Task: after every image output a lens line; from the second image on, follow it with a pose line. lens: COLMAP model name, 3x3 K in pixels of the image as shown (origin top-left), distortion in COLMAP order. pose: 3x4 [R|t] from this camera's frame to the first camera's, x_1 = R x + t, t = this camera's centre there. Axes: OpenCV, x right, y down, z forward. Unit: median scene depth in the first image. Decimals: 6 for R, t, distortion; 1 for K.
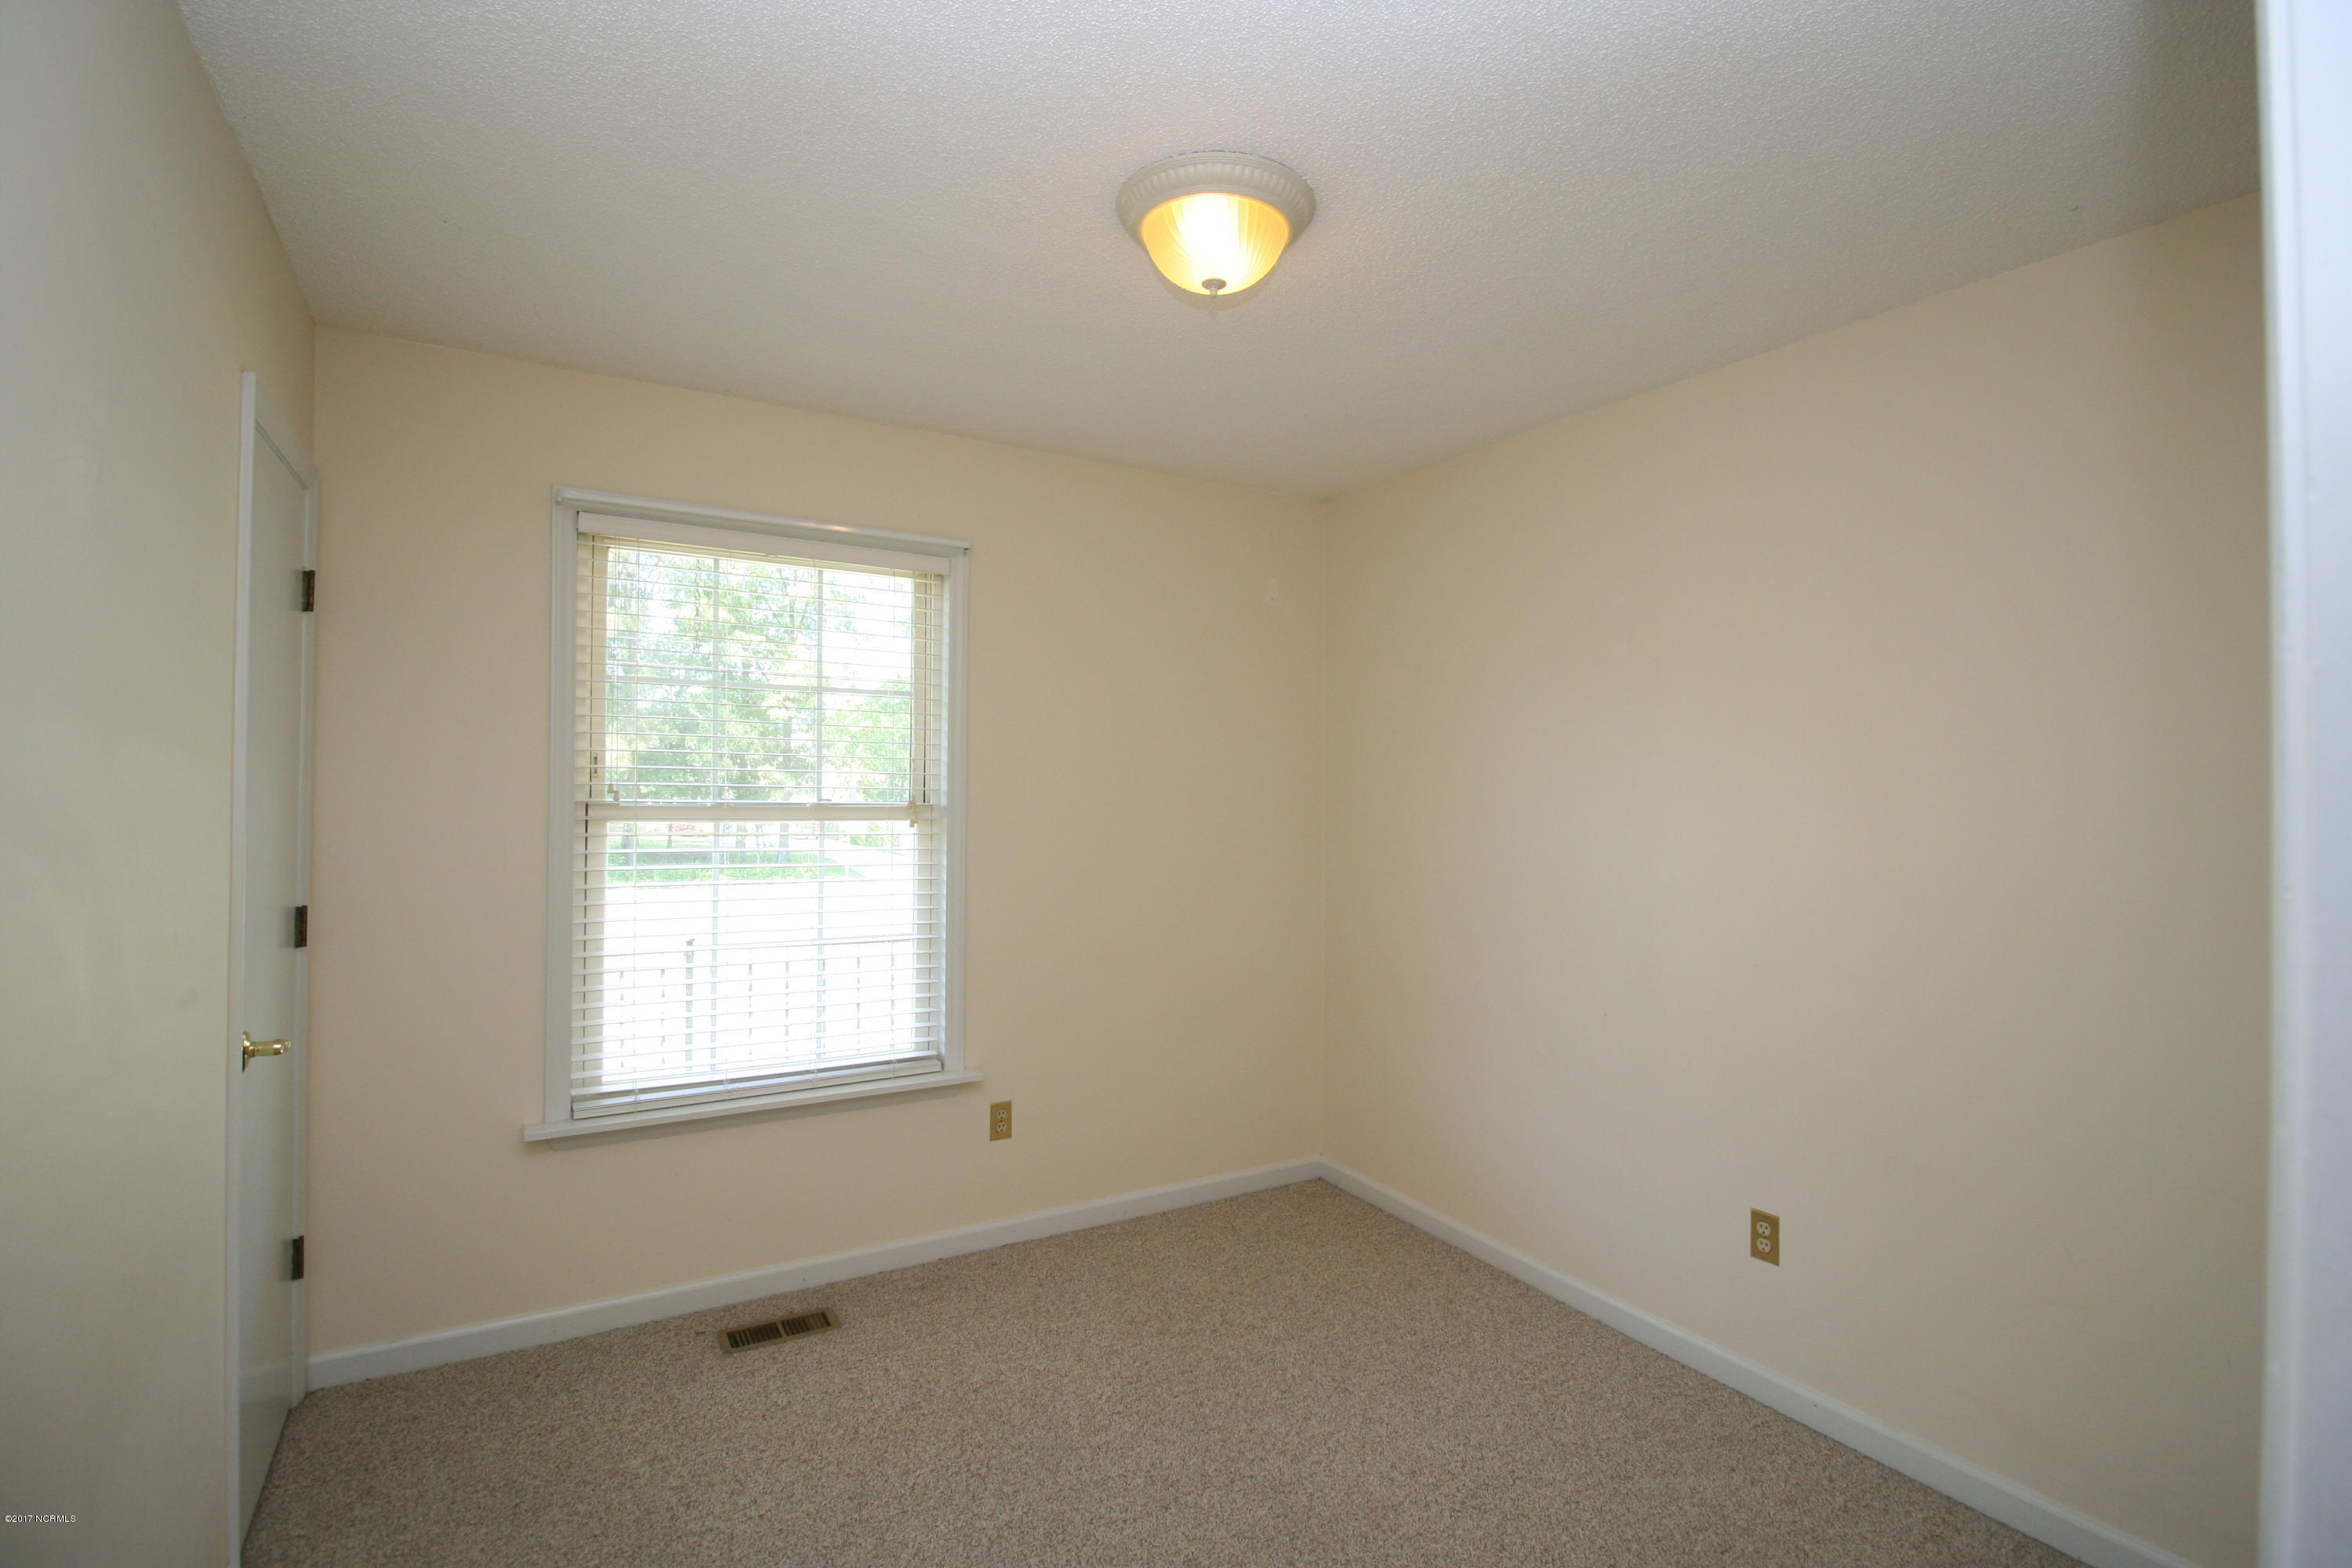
lens RADIAL K [[1101.1, 0, 1176.0], [0, 1101.1, 784.0], [0, 0, 1]] dist [0.000112, 0.000277]
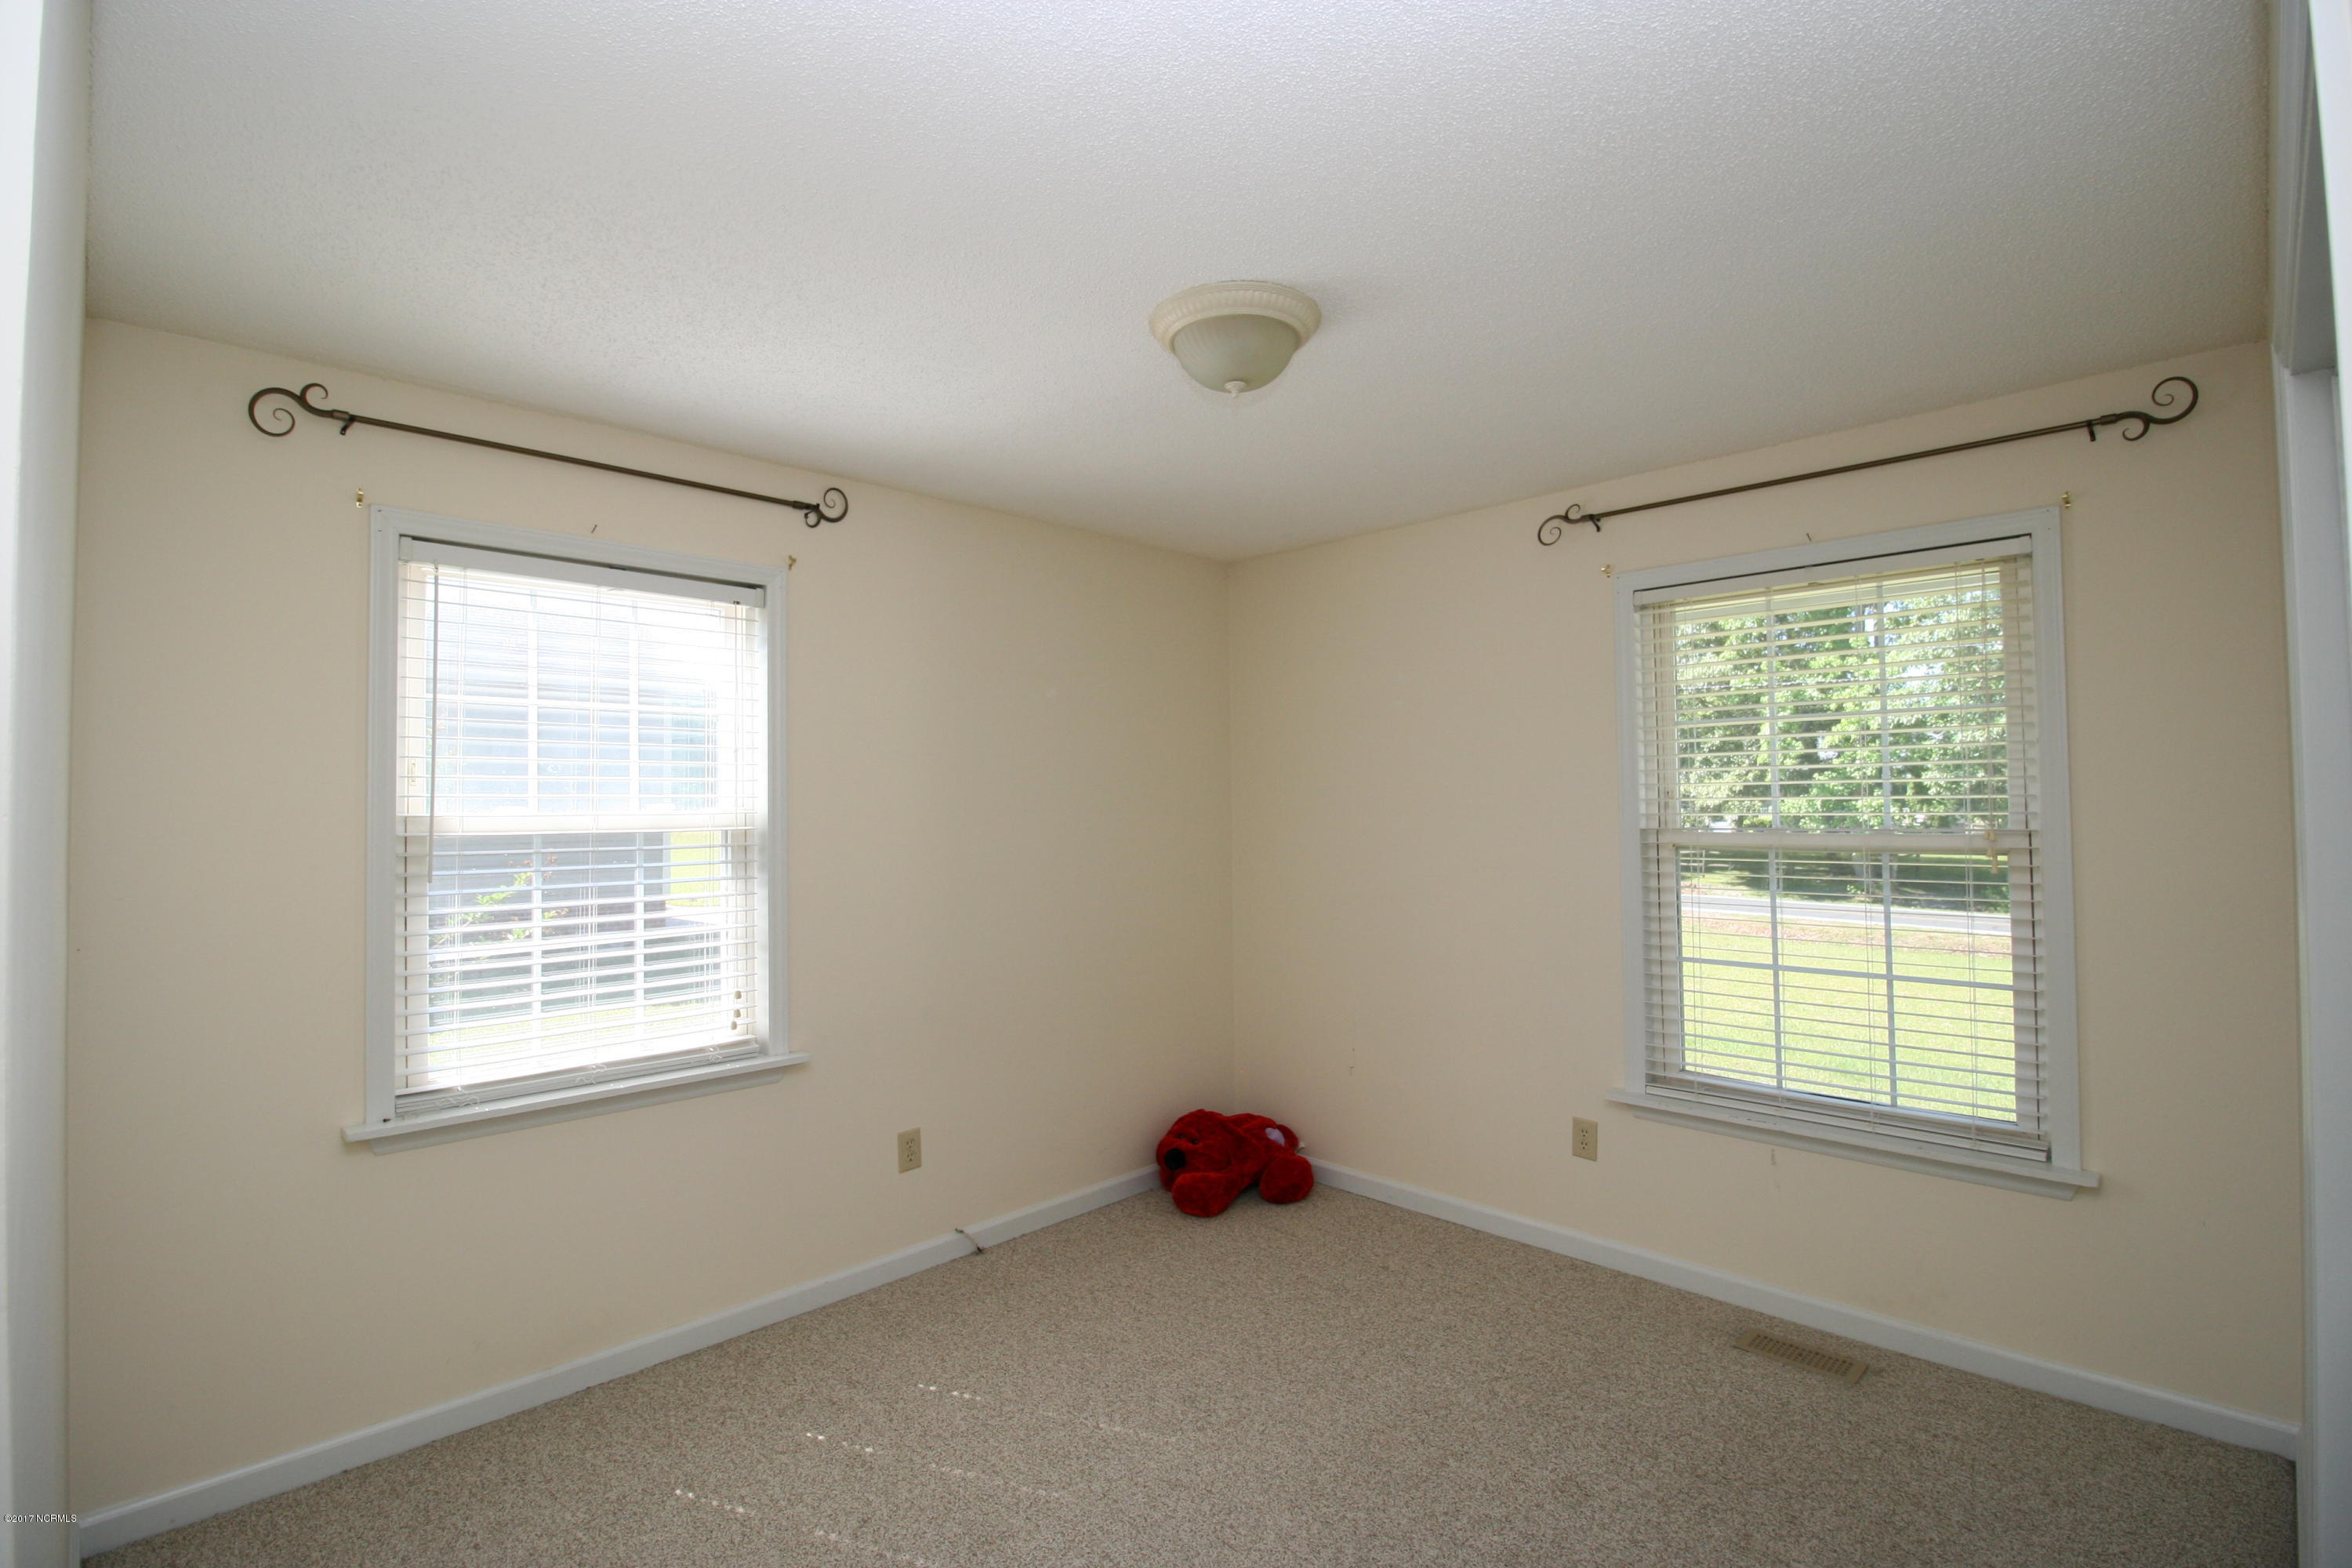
lens RADIAL K [[1111.5, 0, 1176.0], [0, 1111.5, 784.0], [0, 0, 1]] dist [0.014463, -0.000232]
pose [[0.259621, -0.039005, -0.964923, 0.445019], [0.010691, 0.999239, -0.037516, 0.007936], [0.965652, -0.000576, 0.259840, 0.169067]]
